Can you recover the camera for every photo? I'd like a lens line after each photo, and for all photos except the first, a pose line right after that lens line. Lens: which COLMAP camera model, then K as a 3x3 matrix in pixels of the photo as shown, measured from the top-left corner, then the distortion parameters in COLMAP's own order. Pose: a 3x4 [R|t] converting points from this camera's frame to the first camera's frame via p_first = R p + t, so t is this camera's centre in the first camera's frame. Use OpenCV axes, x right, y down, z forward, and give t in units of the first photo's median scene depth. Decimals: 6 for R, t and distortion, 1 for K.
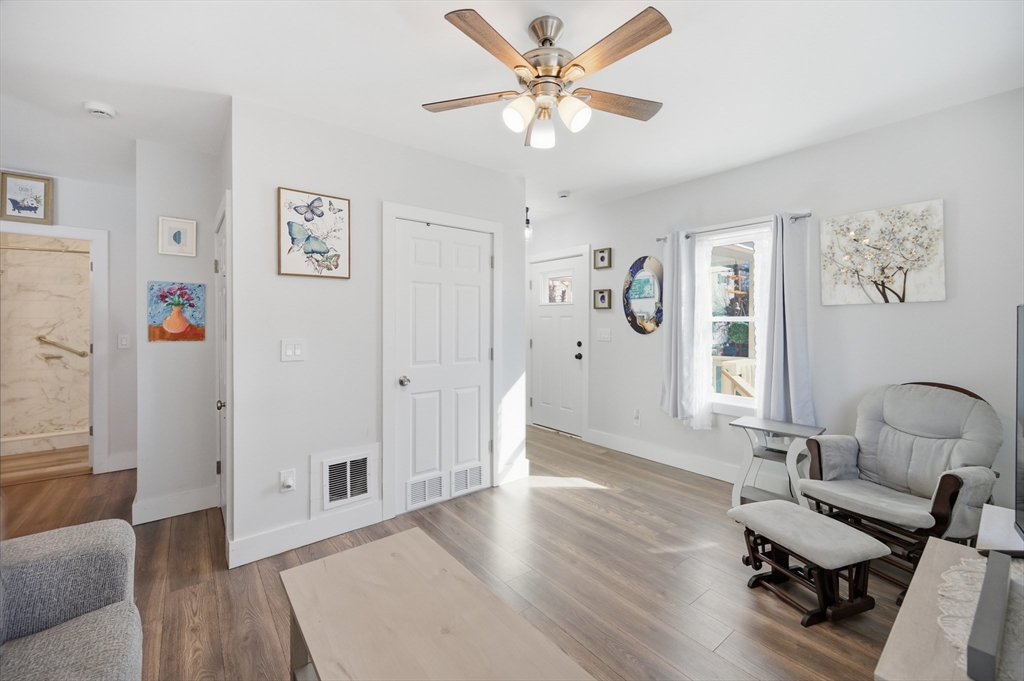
lens RADIAL K [[419.5, 0, 520.5], [0, 419.5, 322.7], [0, 0, 1]] dist [0.000678, -0.000116]
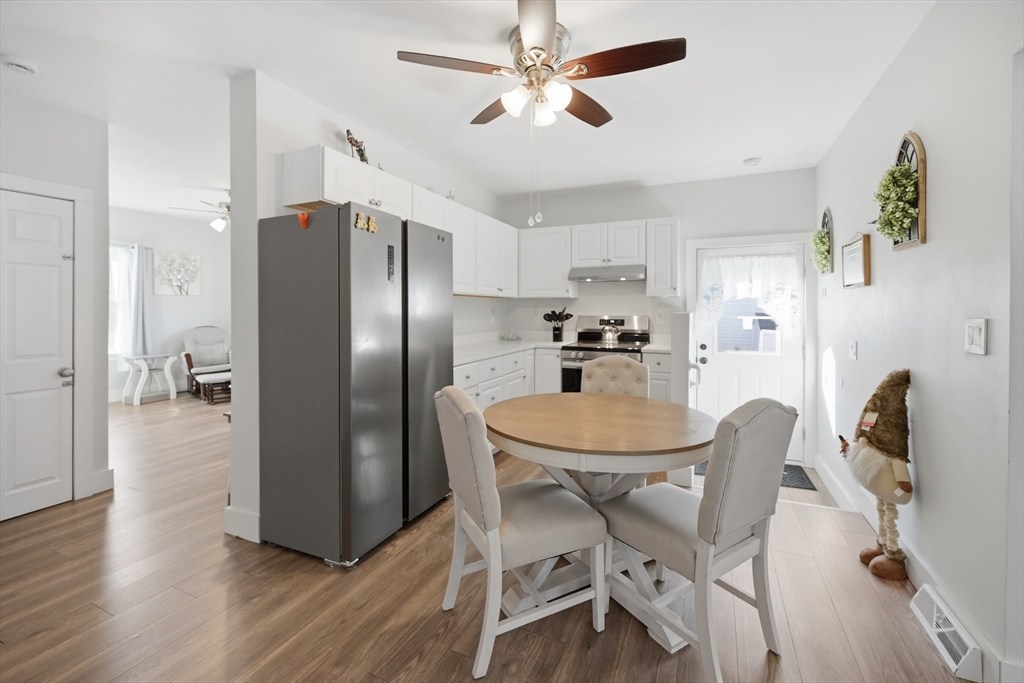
lens RADIAL K [[430.9, 0, 511.0], [0, 430.9, 313.9], [0, 0, 1]] dist [0.000889, -0.000239]
pose [[-0.444146, -0.006825, 0.895929, -1.911100], [0.006949, 0.999915, 0.011062, 0.041379], [-0.895928, 0.011139, -0.444060, 0.389310]]
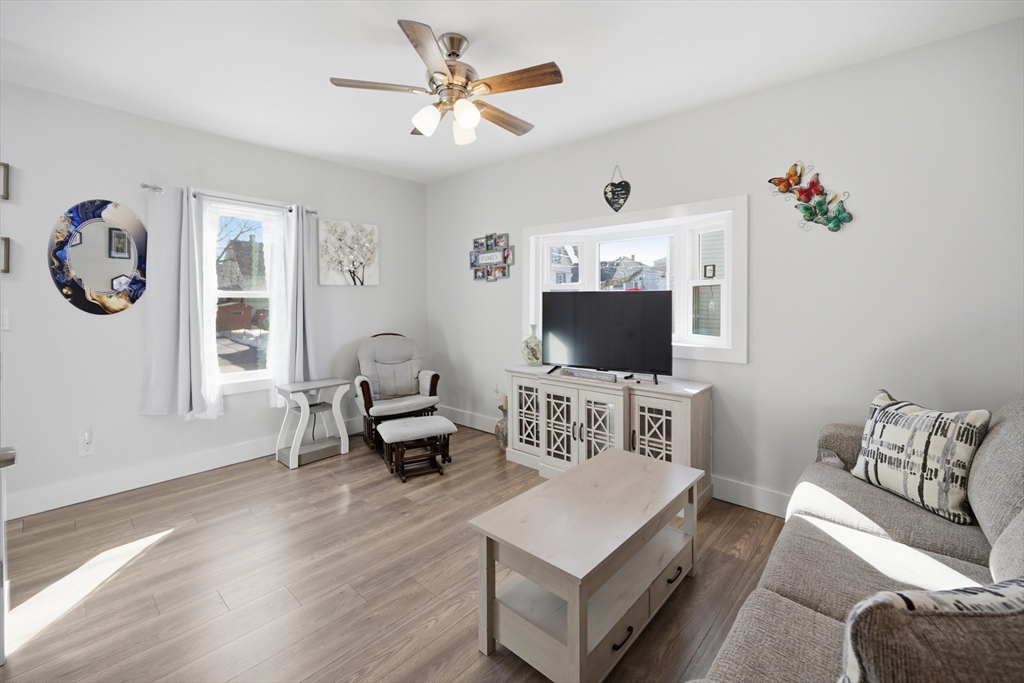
lens RADIAL K [[430.9, 0, 501.8], [0, 430.9, 308.7], [0, 0, 1]] dist [0.000889, -0.000239]
pose [[-0.143043, -0.011665, 0.989648, -0.685323], [0.011172, 0.999848, 0.013400, 0.021183], [-0.989653, 0.012973, -0.142891, 0.639110]]
